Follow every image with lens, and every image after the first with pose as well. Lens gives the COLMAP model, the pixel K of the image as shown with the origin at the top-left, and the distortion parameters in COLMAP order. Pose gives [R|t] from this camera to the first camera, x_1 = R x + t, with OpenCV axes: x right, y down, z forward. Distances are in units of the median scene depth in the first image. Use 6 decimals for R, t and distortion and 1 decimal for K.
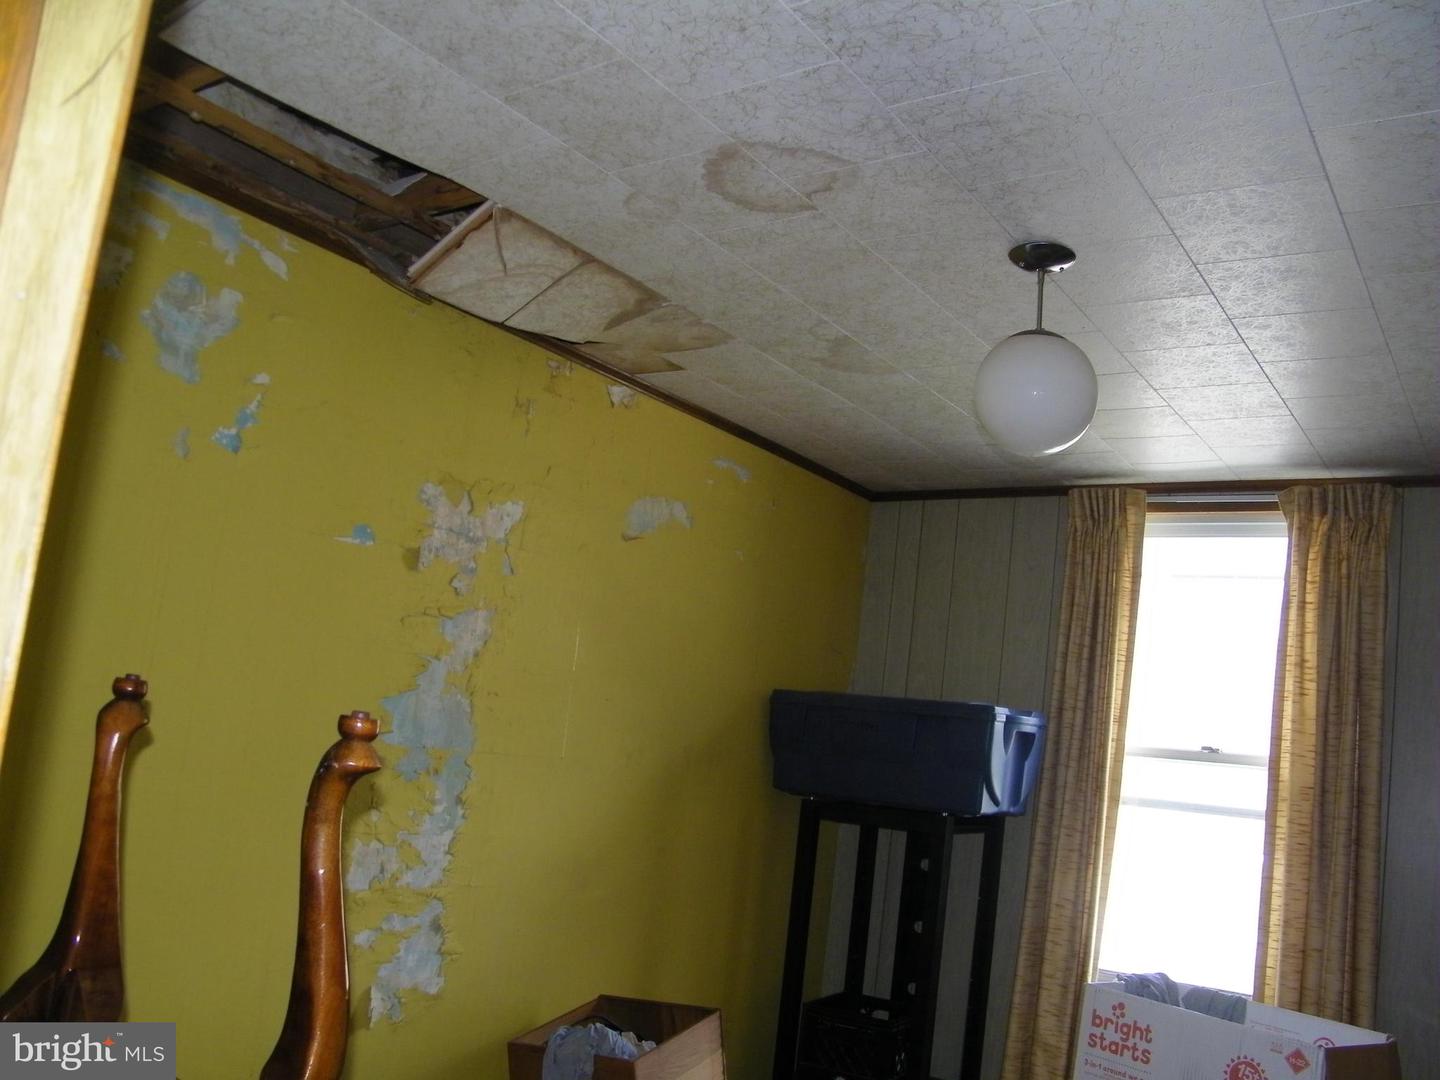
lens RADIAL K [[1254.1, 0, 748.7], [0, 1254.1, 580.6], [0, 0, 1]] dist [-0.189211, 0.167828]
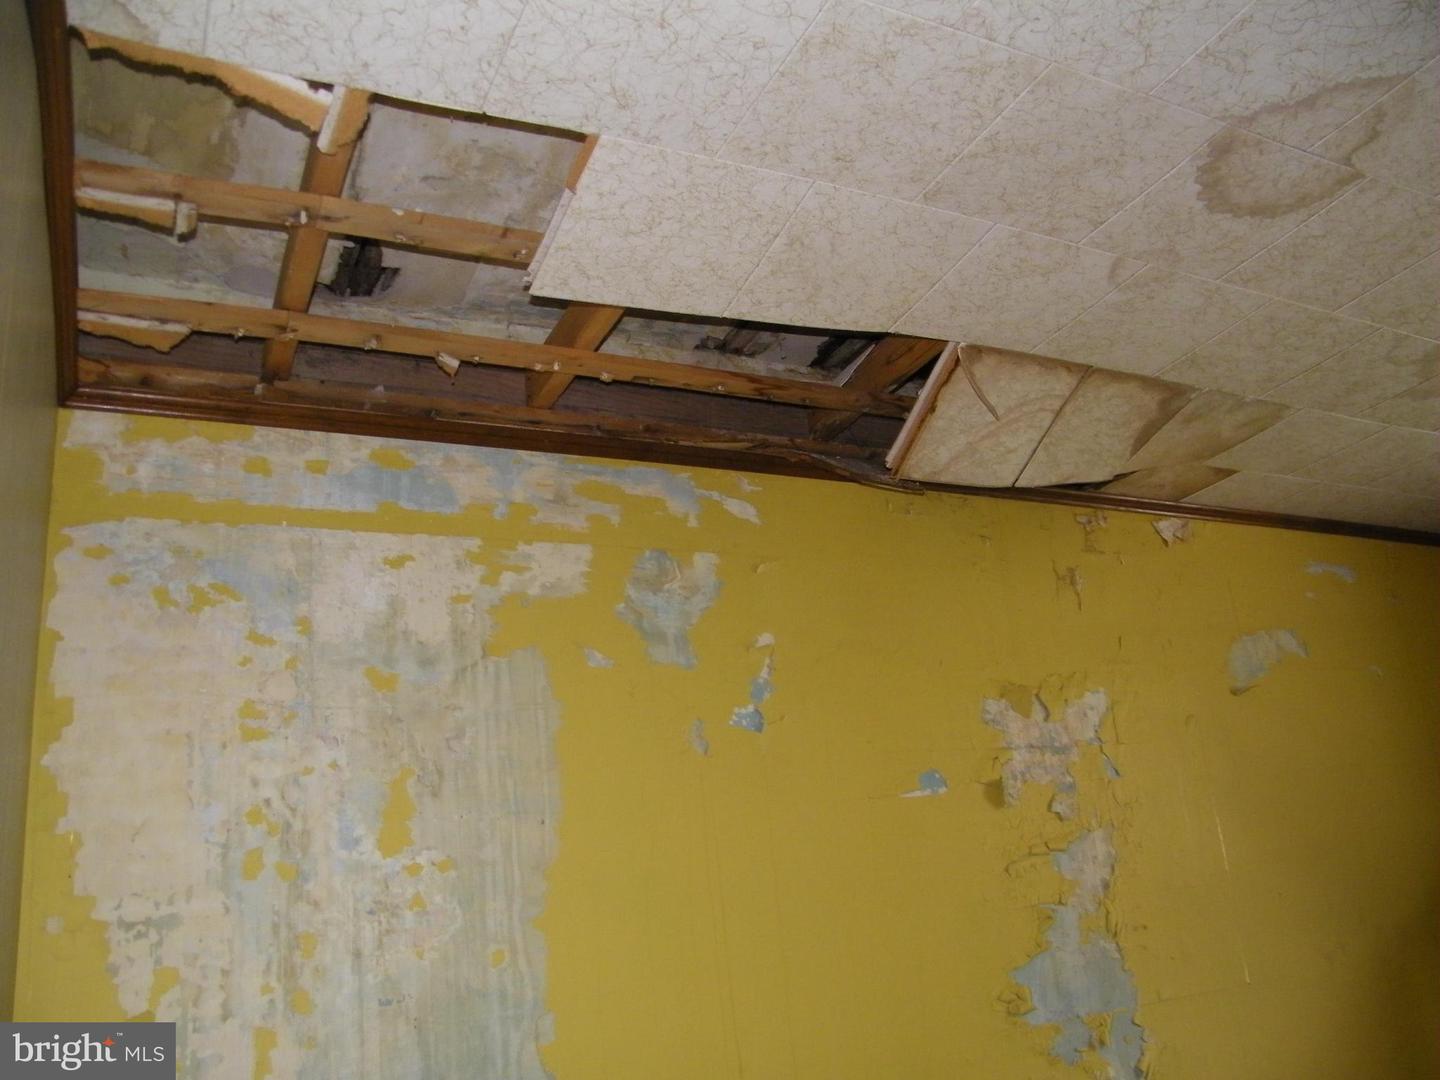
lens RADIAL K [[1254.1, 0, 723.1], [0, 1254.1, 553.3], [0, 0, 1]] dist [-0.189211, 0.167828]
pose [[0.855264, -0.338480, -0.392371, -0.048928], [0.257166, 0.934612, -0.245693, -0.011479], [0.449877, 0.109228, 0.886386, 0.165001]]
